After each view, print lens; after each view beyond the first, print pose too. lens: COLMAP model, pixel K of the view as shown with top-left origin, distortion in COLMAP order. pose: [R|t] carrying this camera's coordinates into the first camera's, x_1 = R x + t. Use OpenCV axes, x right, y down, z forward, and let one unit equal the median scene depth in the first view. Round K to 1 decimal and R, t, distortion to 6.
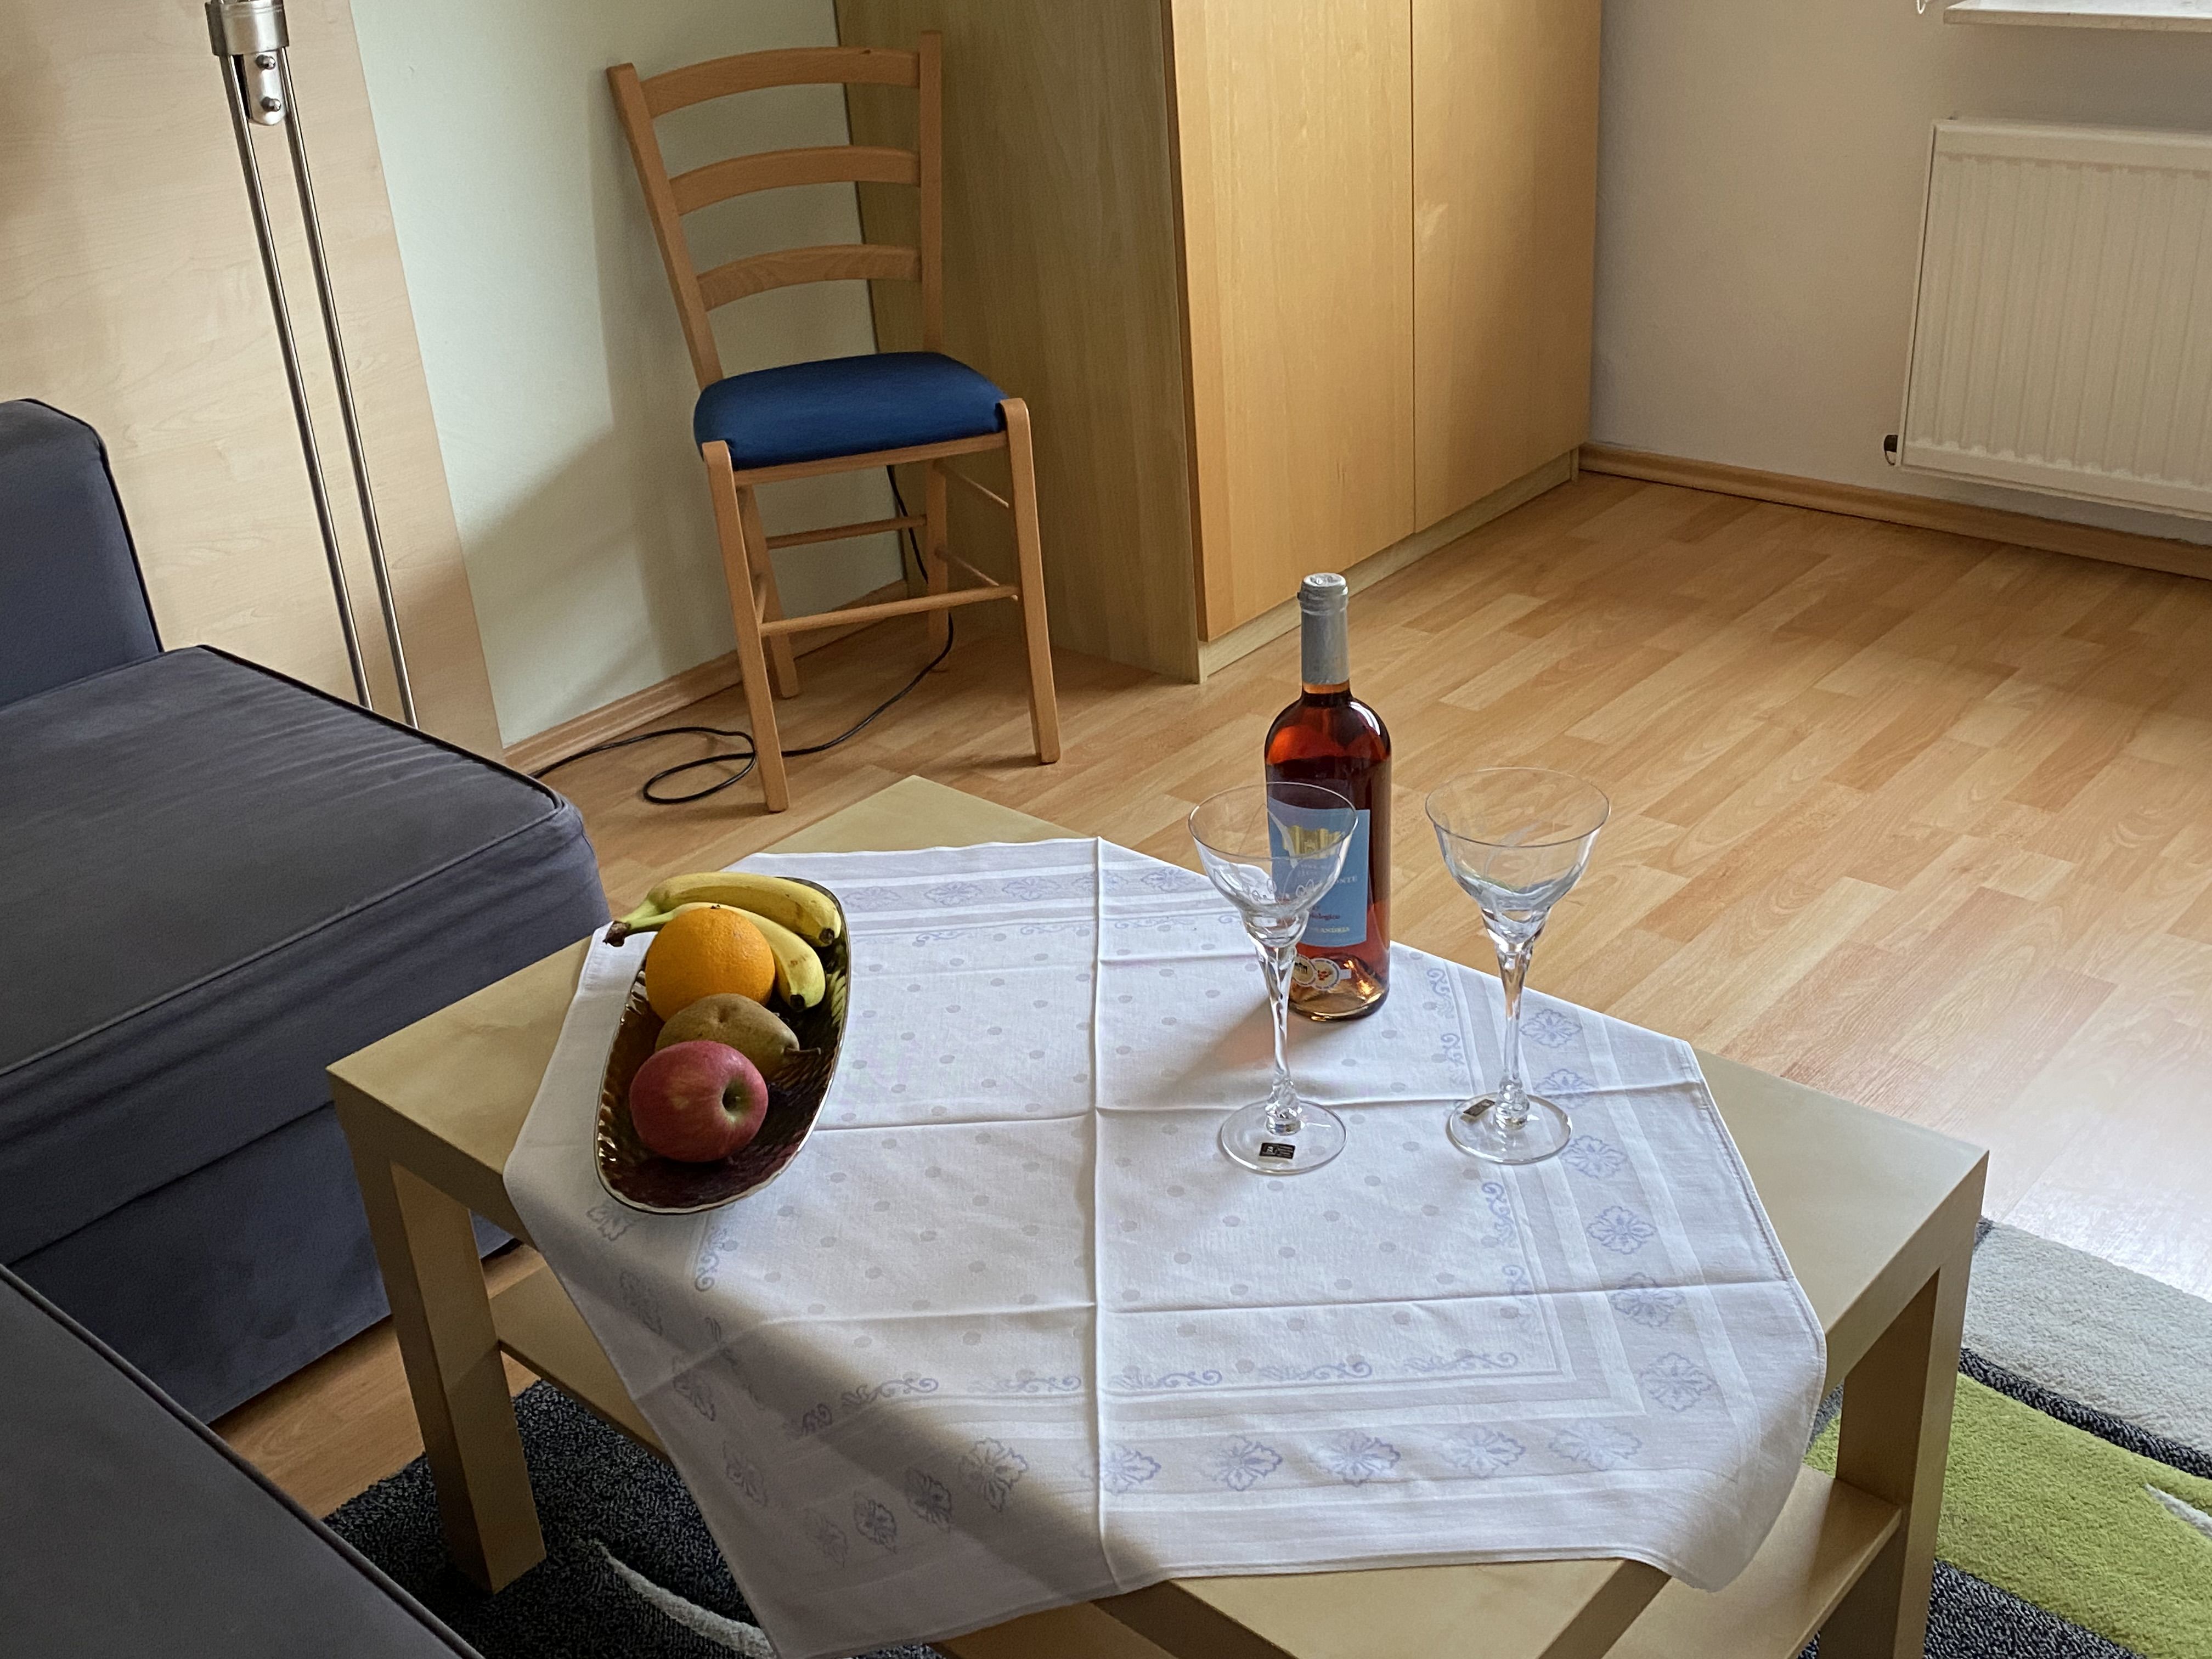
lens RADIAL K [[2274.1, 0, 1106.0], [0, 2274.1, 829.5], [0, 0, 1]] dist [0.134948, -0.319264]
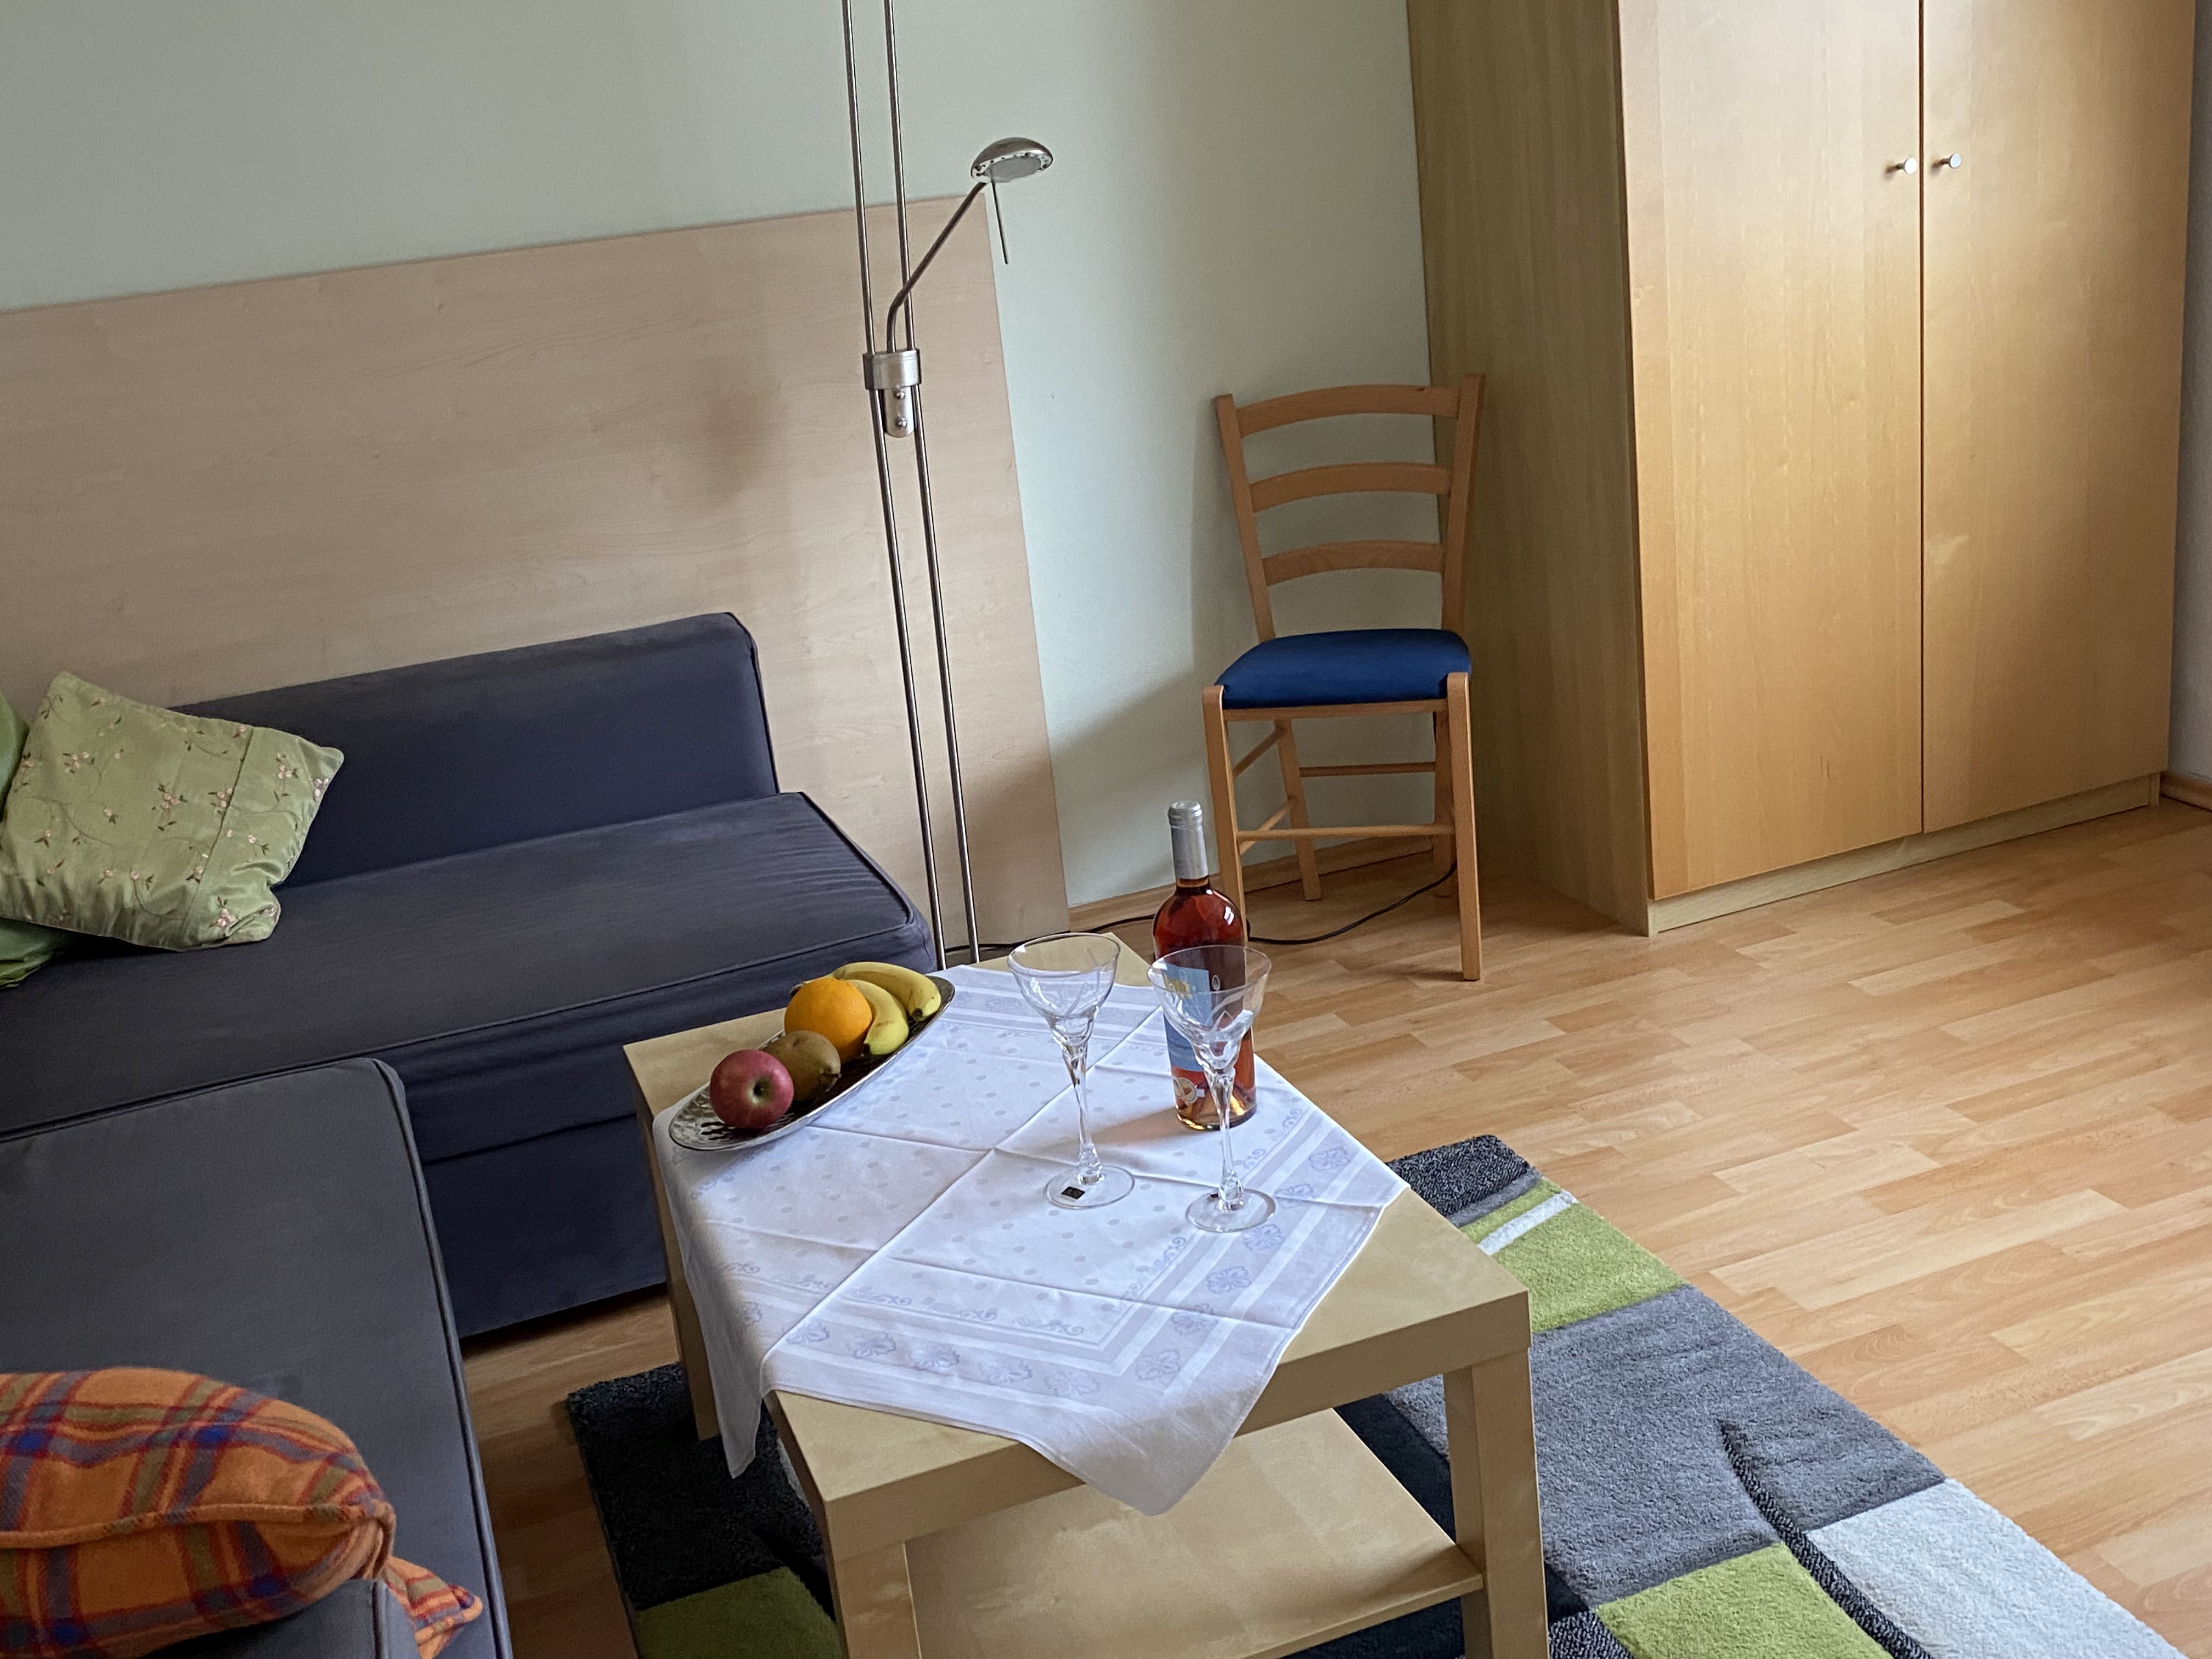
lens RADIAL K [[2257.2, 0, 1106.0], [0, 2257.2, 829.5], [0, 0, 1]] dist [0.161630, -0.320837]
pose [[0.889498, 0.121407, -0.440515, 0.332093], [-0.167366, 0.983625, -0.066859, 0.003947], [0.425184, 0.133198, 0.895252, -0.141127]]
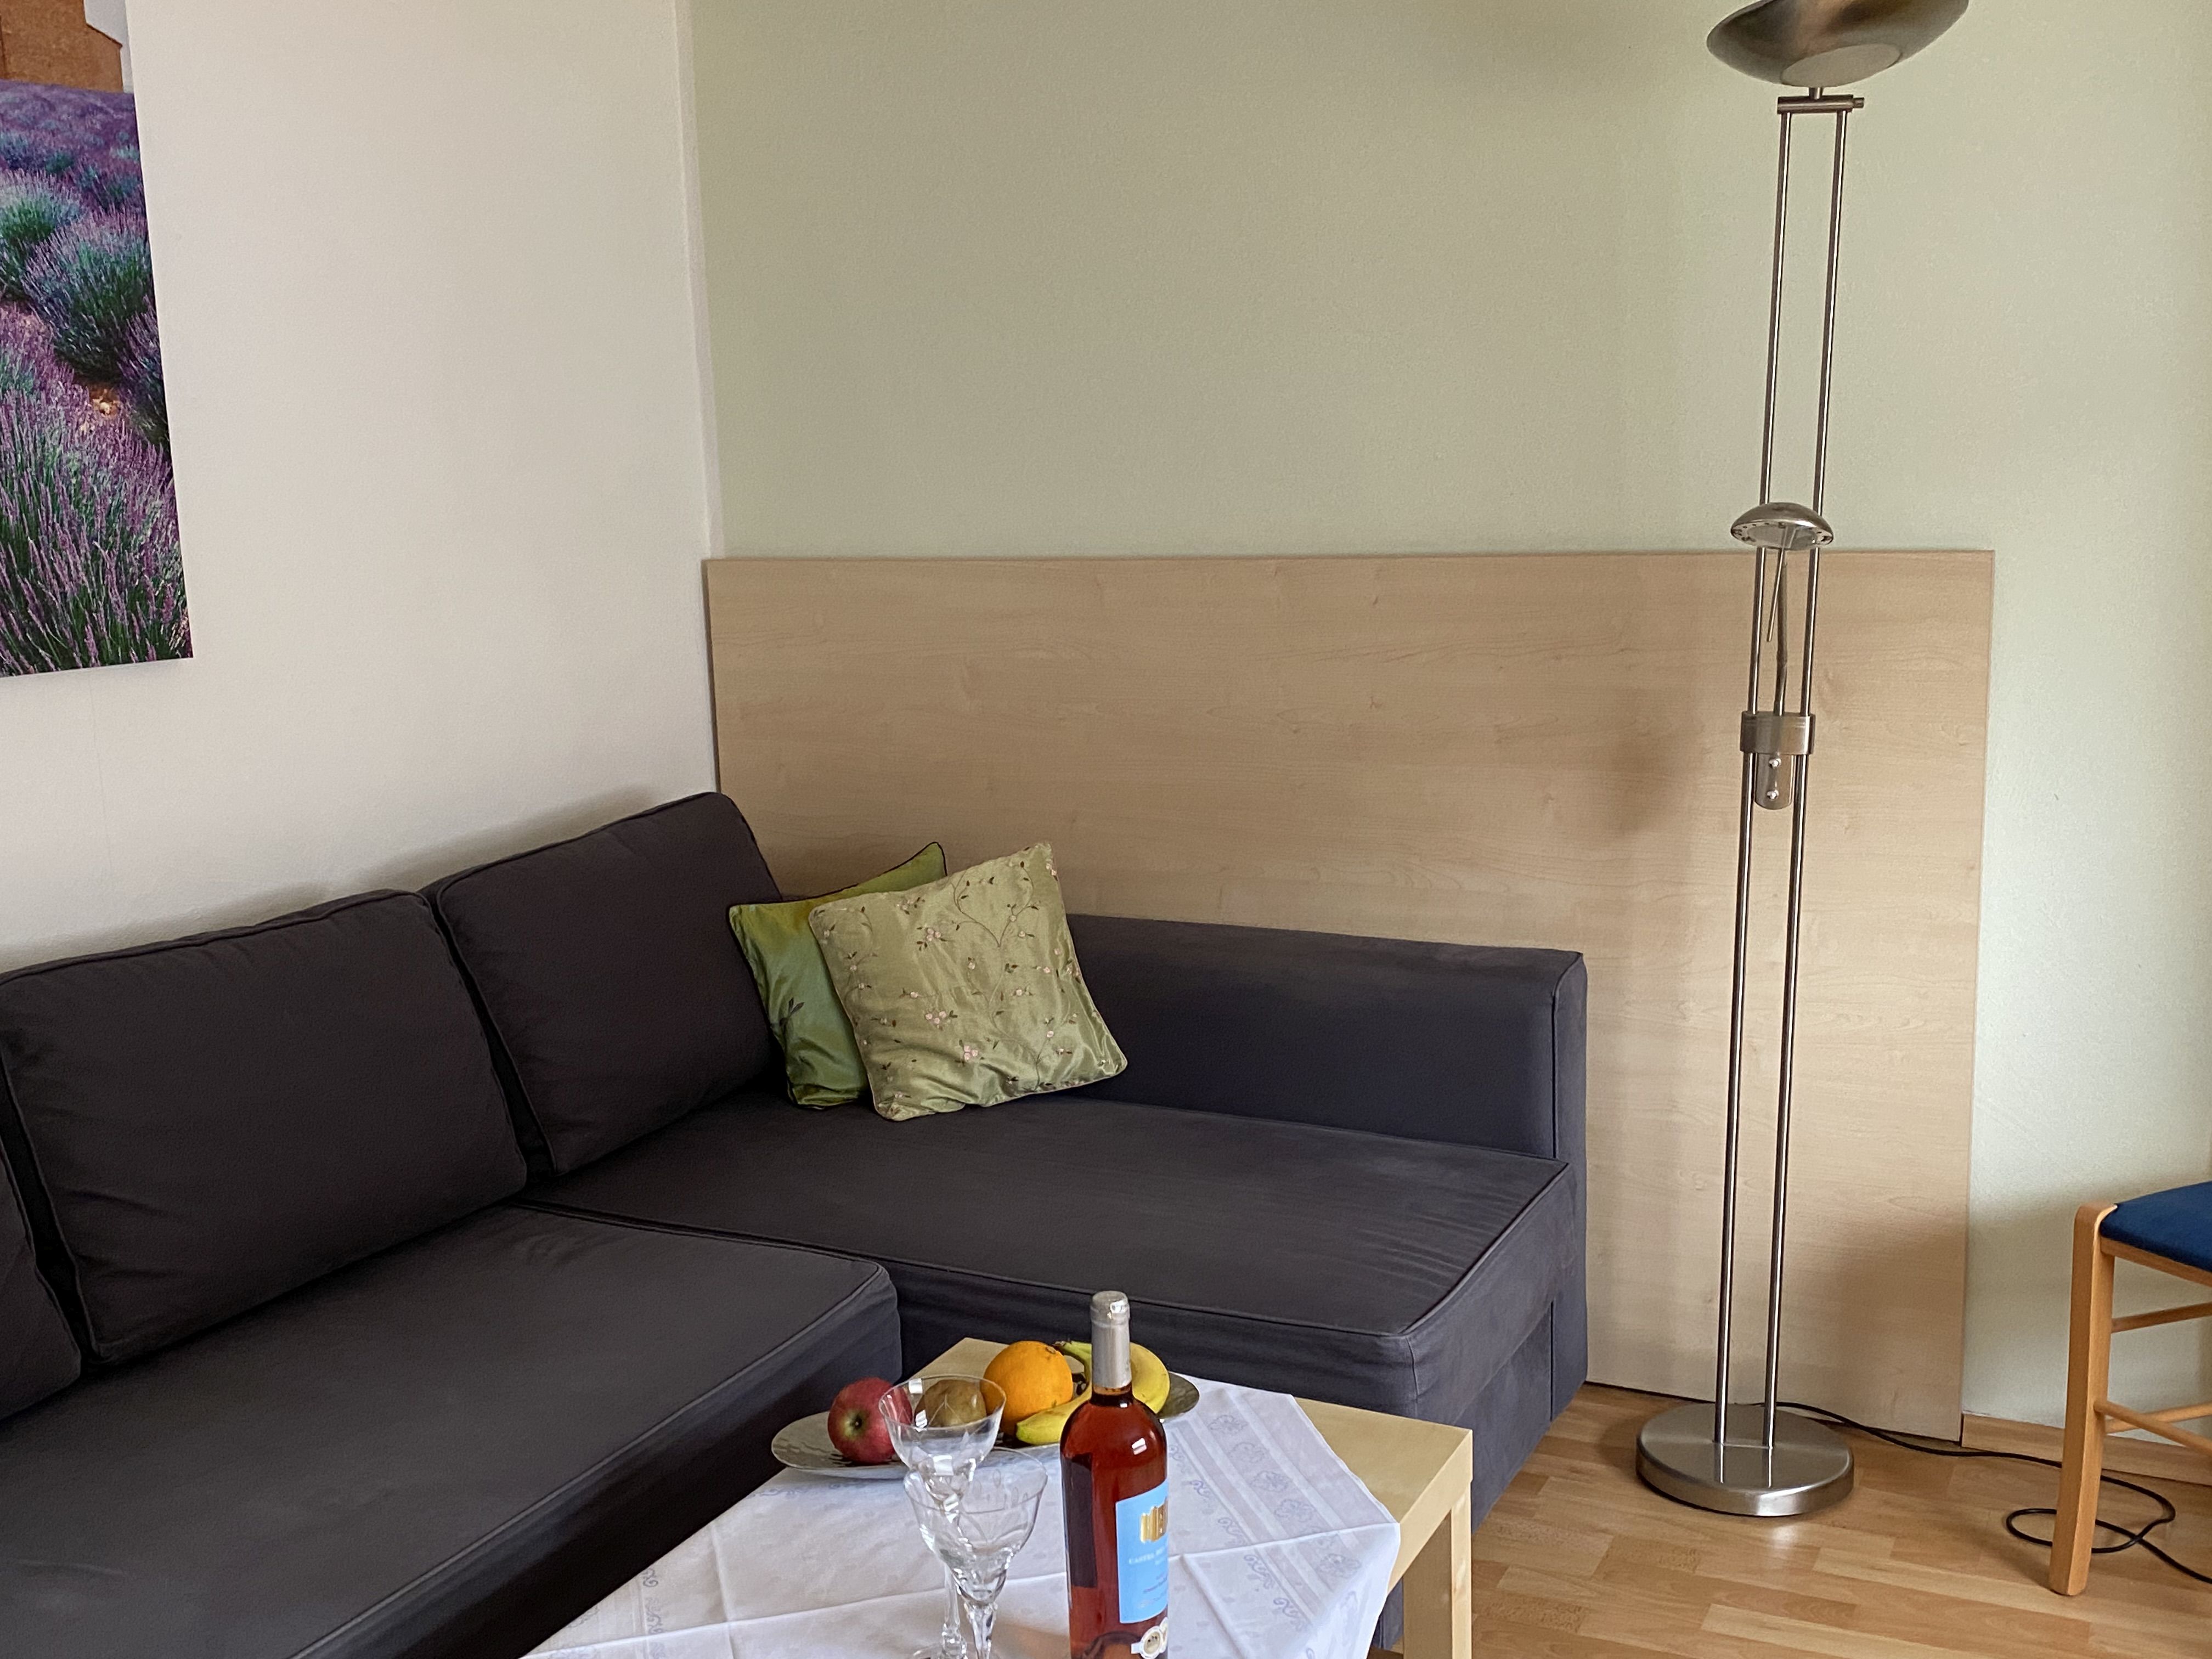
lens RADIAL K [[2274.1, 0, 1106.0], [0, 2274.1, 829.5], [0, 0, 1]] dist [0.134948, -0.319264]
pose [[0.274744, 0.225998, -0.934580, 0.582572], [-0.427540, 0.899325, 0.091786, -0.214946], [0.861235, 0.374353, 0.343707, 0.226891]]
